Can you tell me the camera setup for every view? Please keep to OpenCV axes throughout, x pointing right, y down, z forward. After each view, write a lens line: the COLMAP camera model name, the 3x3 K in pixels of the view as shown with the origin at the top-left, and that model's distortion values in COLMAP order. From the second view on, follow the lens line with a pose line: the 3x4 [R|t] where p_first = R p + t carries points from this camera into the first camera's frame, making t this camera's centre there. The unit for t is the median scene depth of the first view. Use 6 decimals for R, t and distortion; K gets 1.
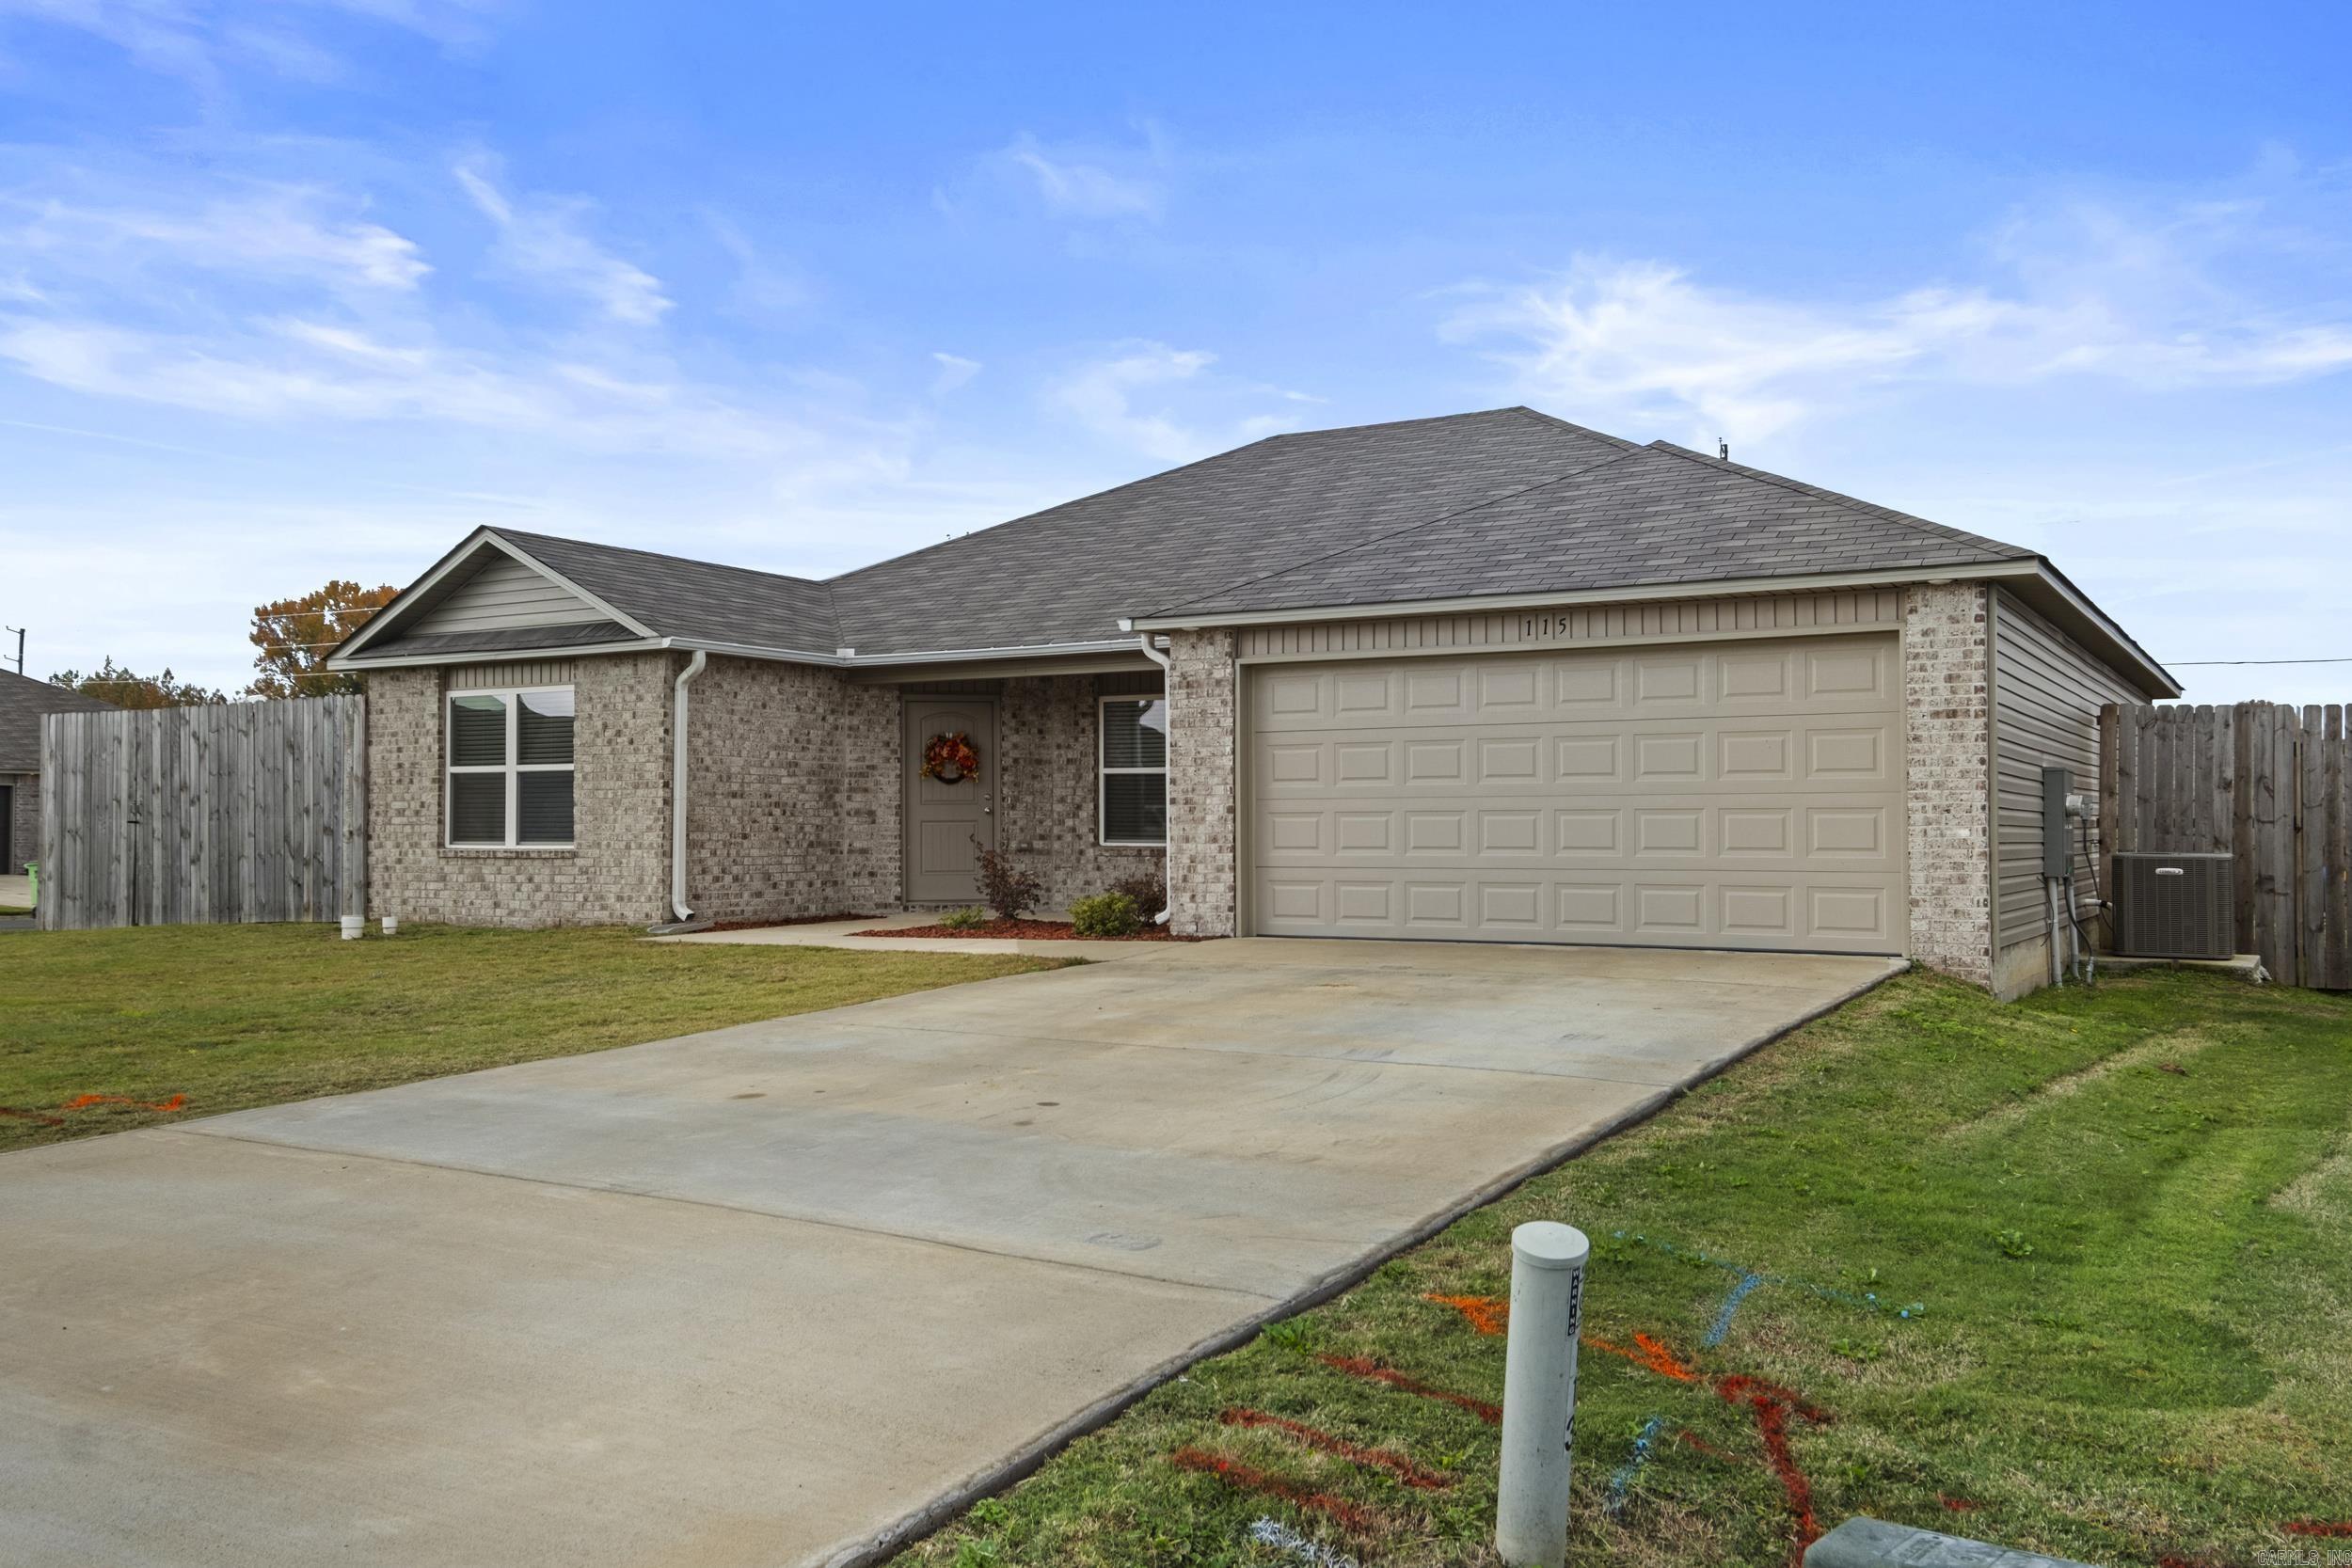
lens RADIAL K [[1929.9, 0, 1176.0], [0, 1929.9, 784.0], [0, 0, 1]] dist [0.012285, 0.121178]
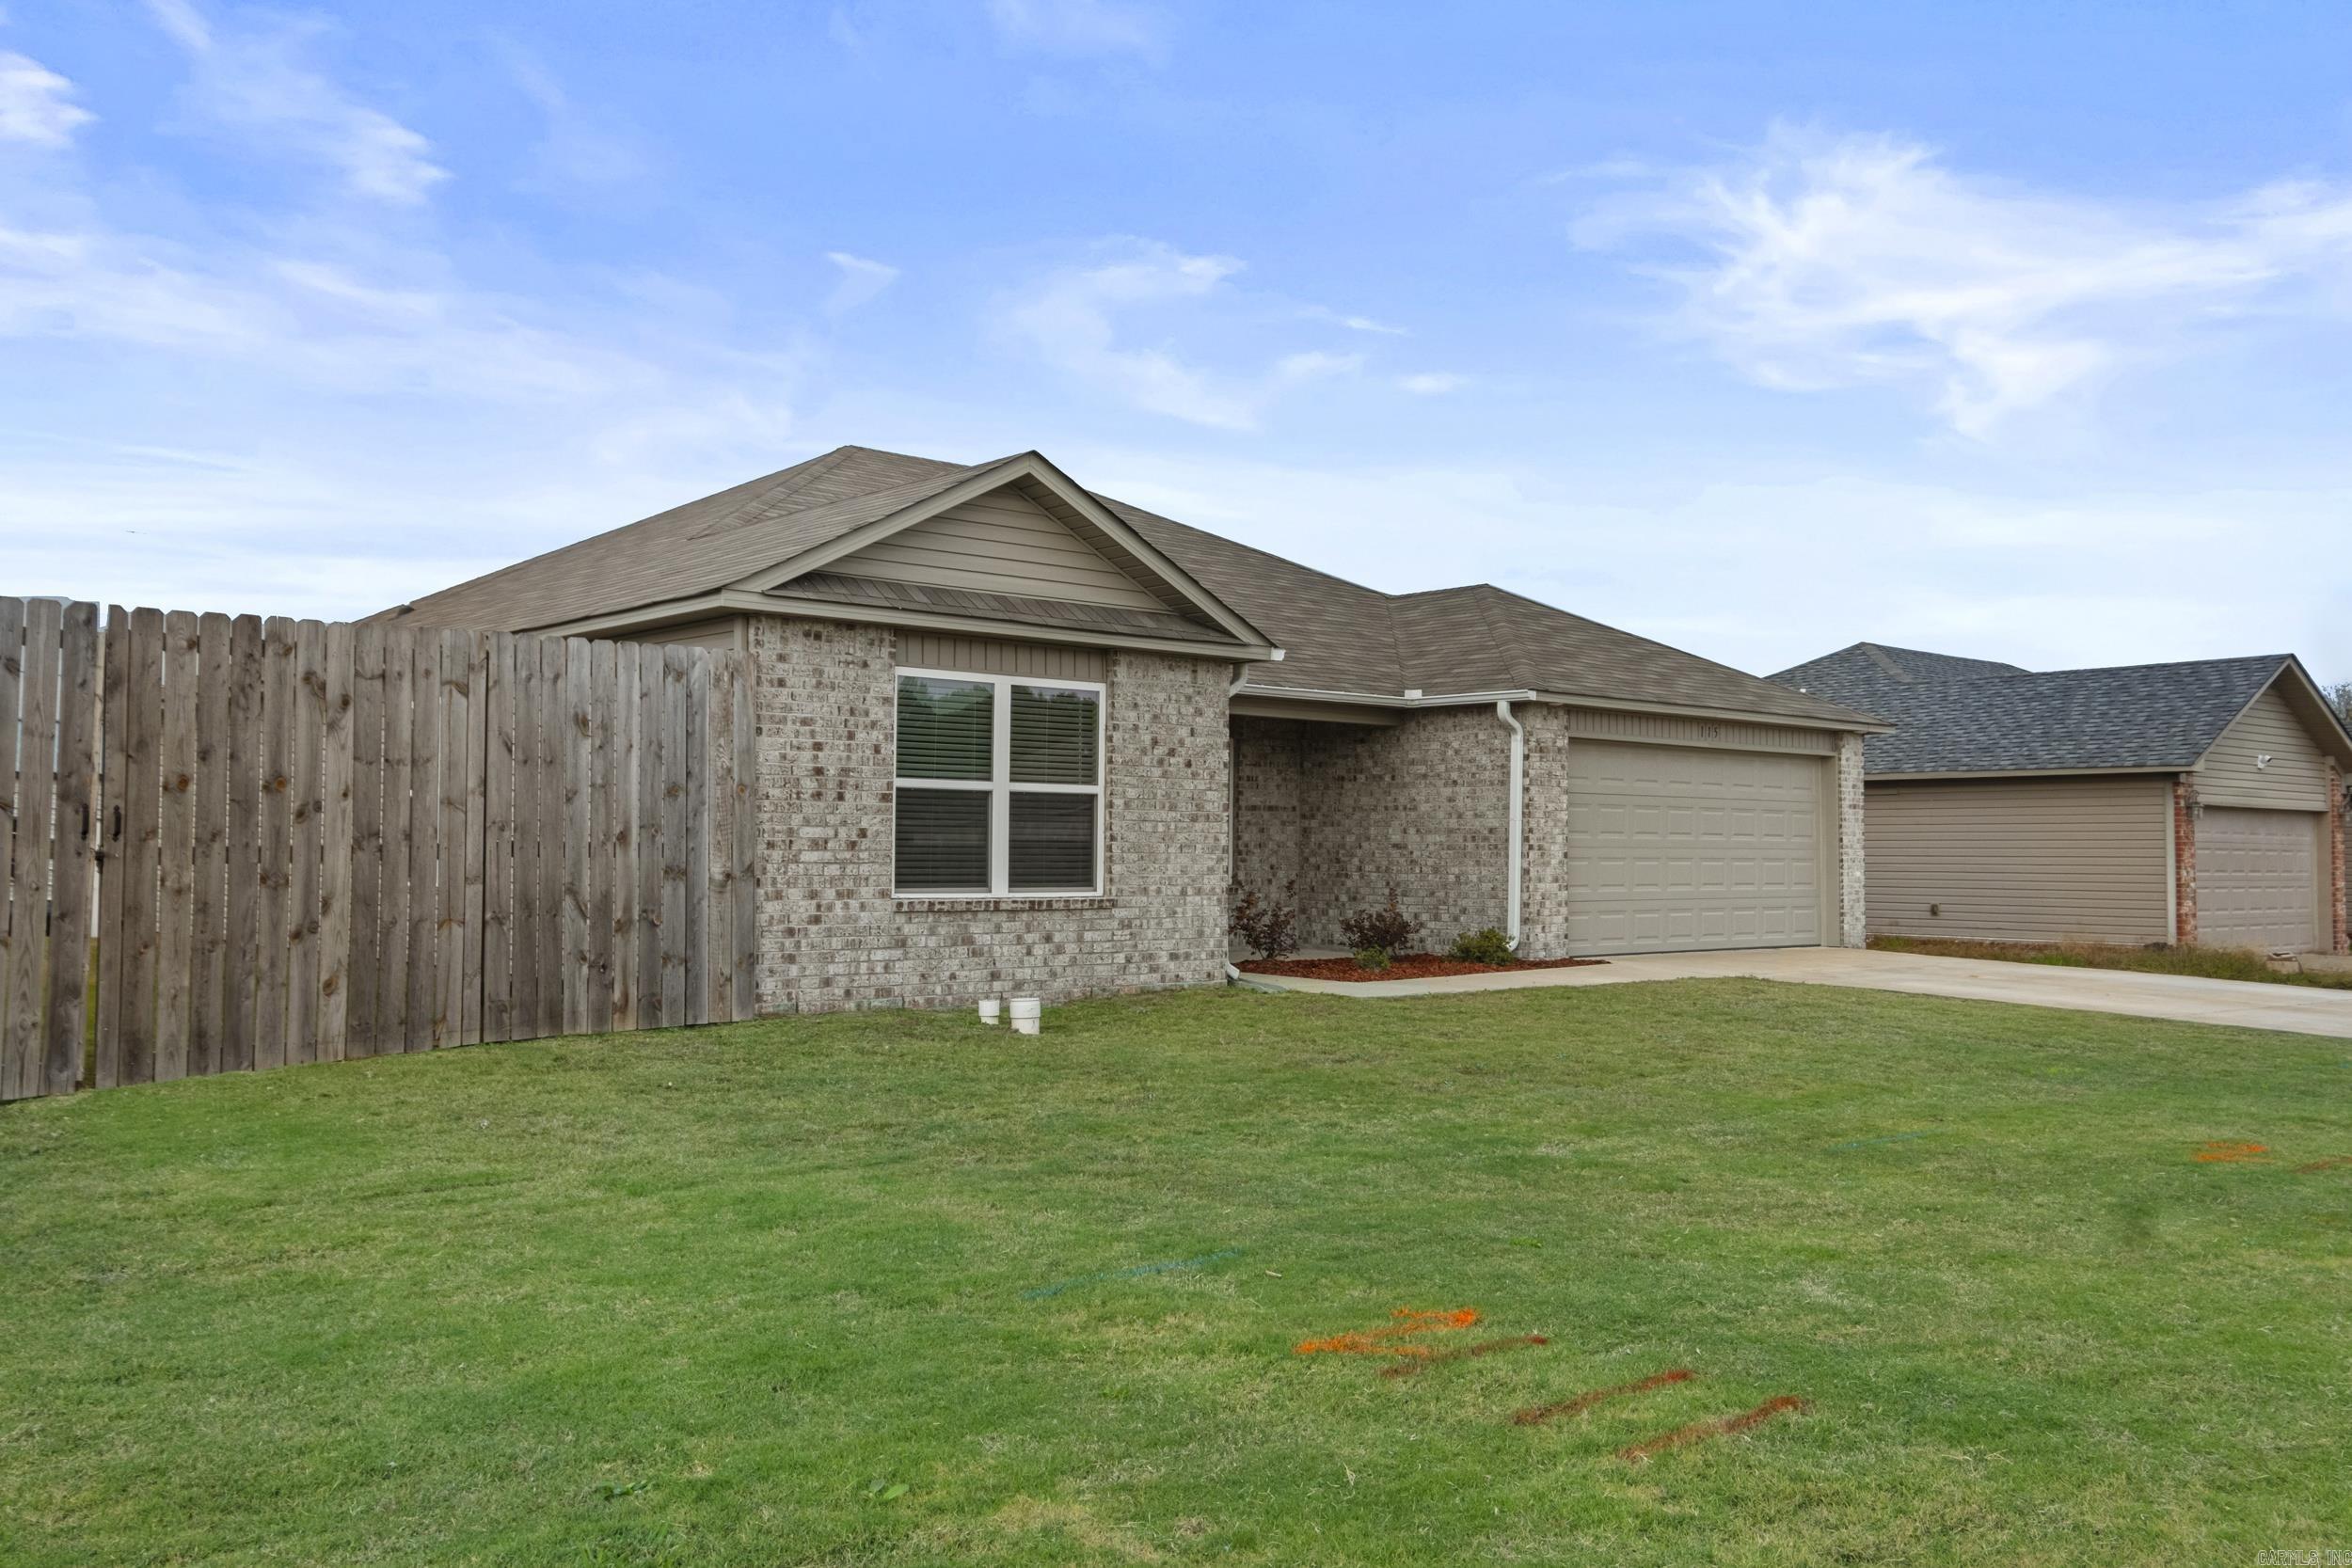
lens RADIAL K [[1929.9, 0, 1176.0], [0, 1929.9, 784.0], [0, 0, 1]] dist [0.012285, 0.121178]
pose [[0.306872, 0.039778, 0.950919, -1.003734], [-0.028878, 0.999055, -0.032472, 0.012545], [-0.951313, -0.017496, 0.307731, 0.712208]]
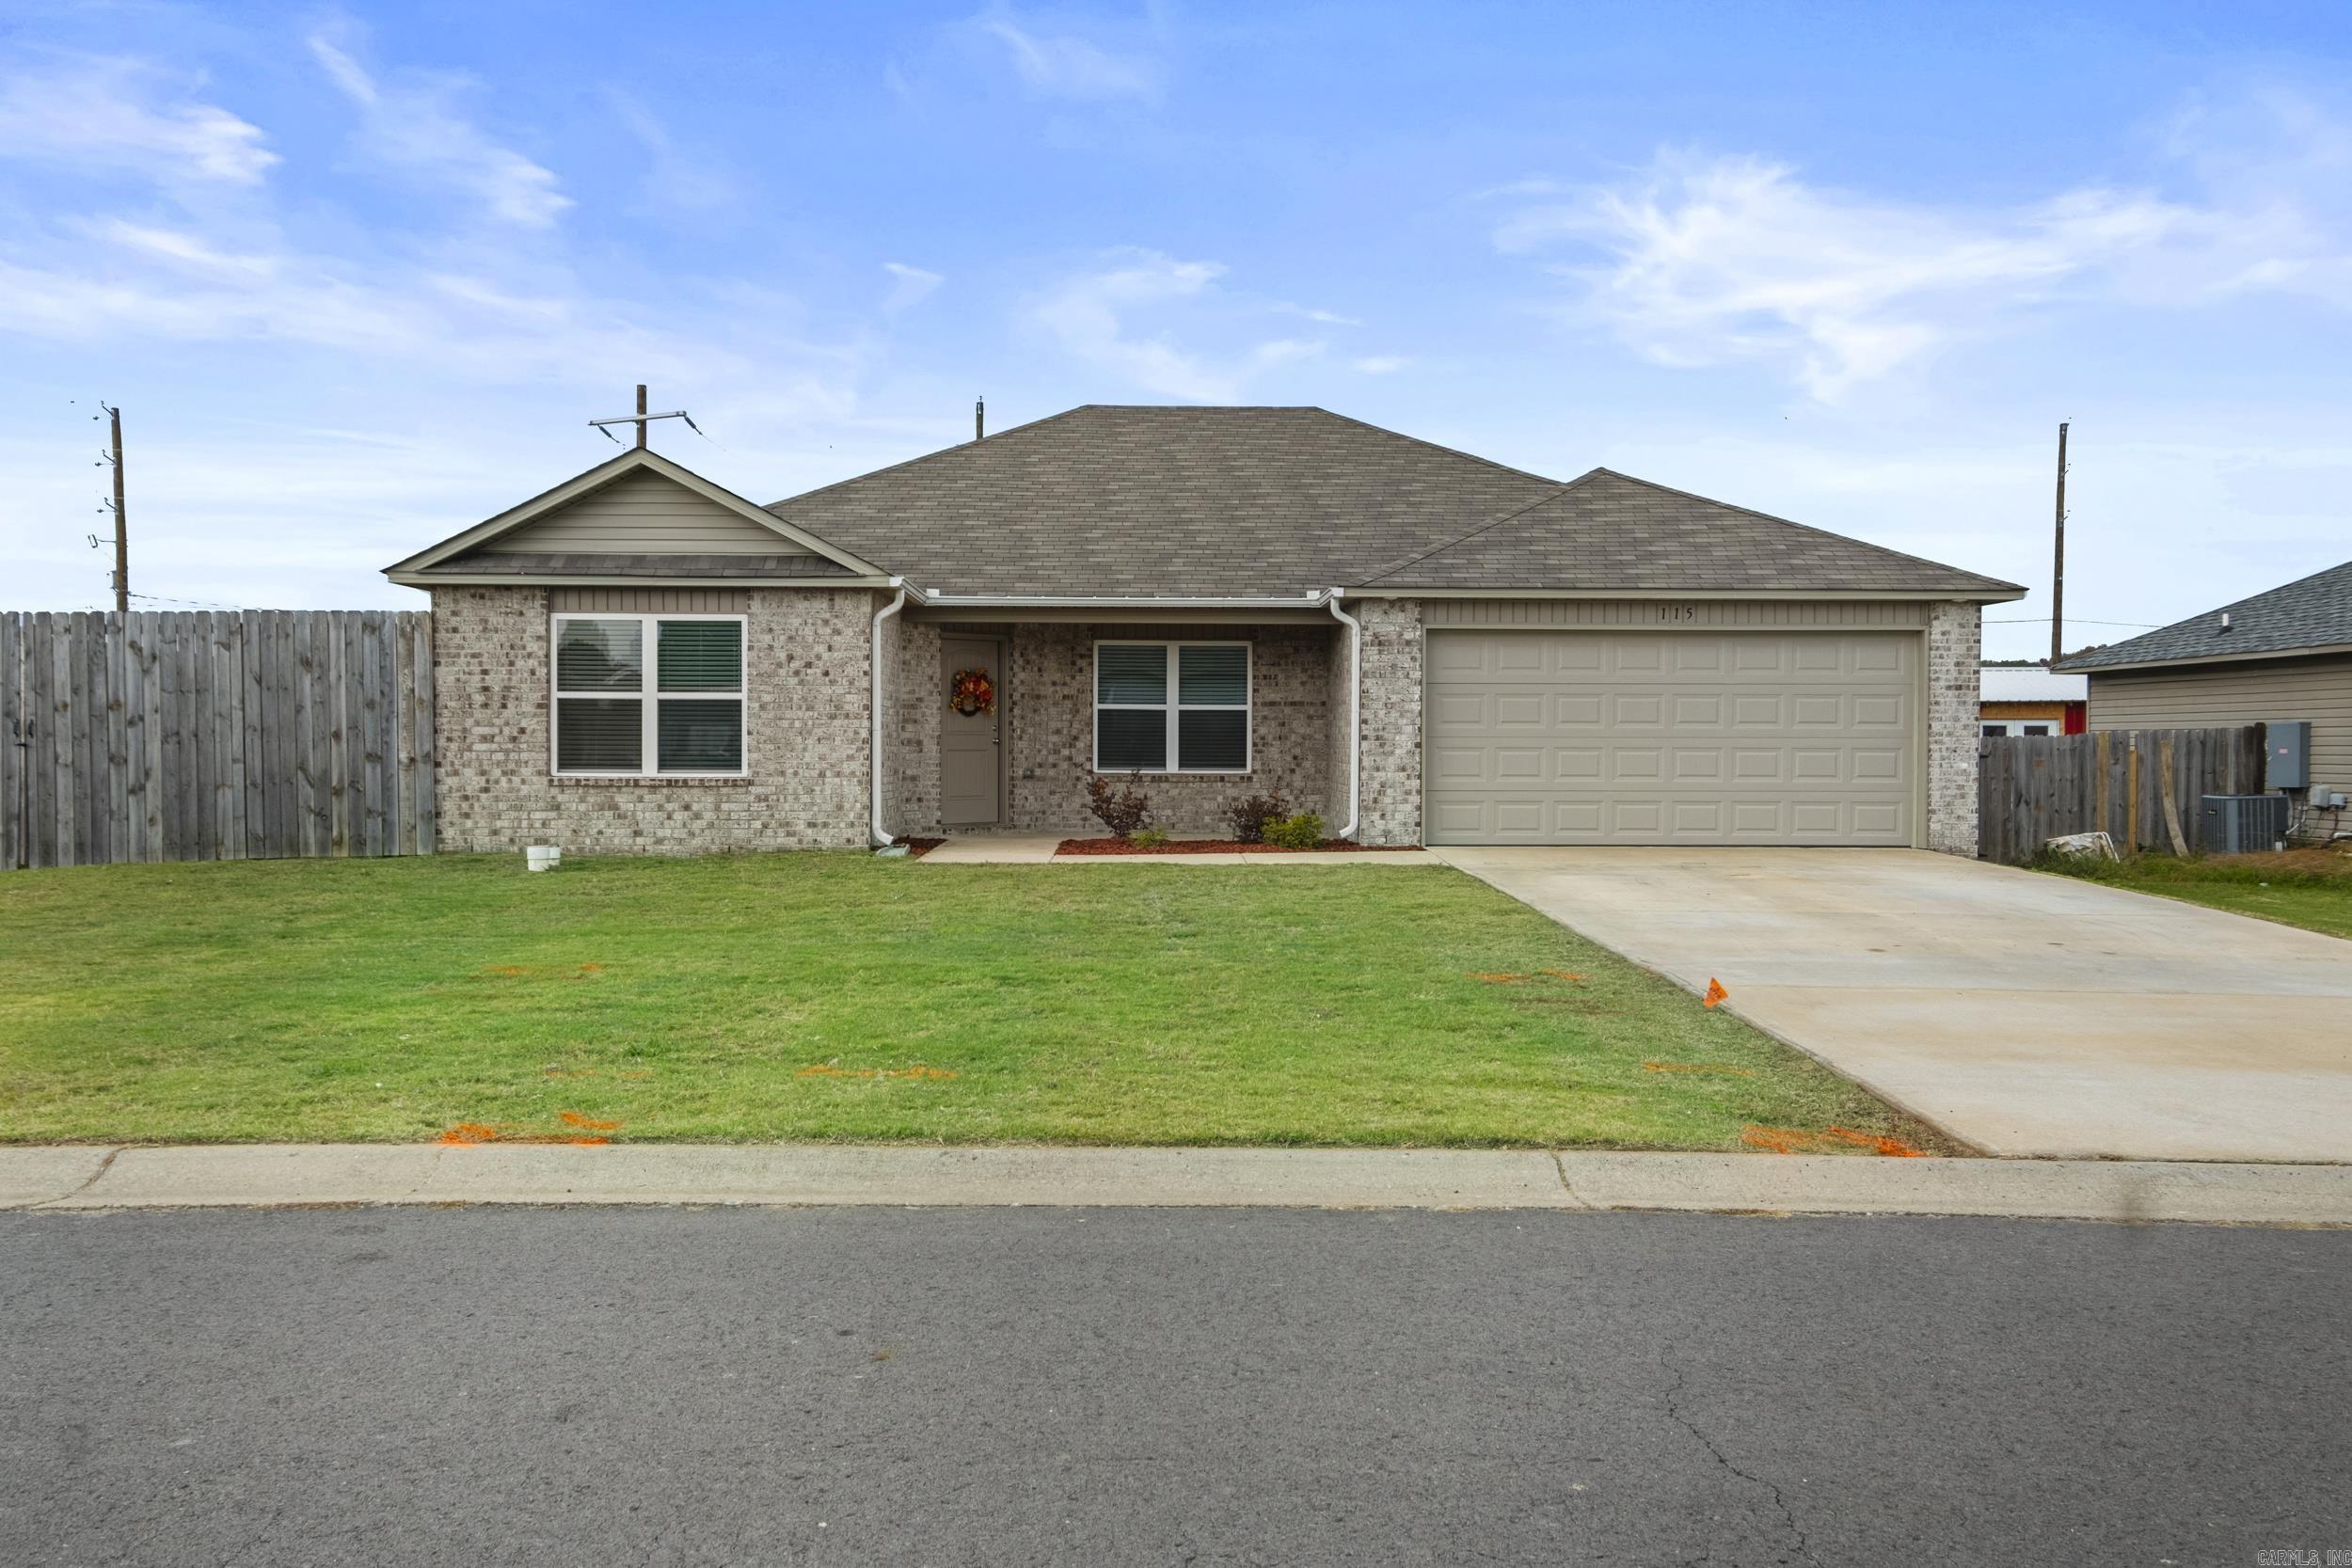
lens RADIAL K [[1929.9, 0, 1176.0], [0, 1929.9, 784.0], [0, 0, 1]] dist [0.012285, 0.121178]
pose [[0.847791, -0.004328, 0.530313, -0.635593], [-0.017396, 0.999202, 0.035964, -0.003073], [-0.530045, -0.039715, 0.847039, 0.020035]]
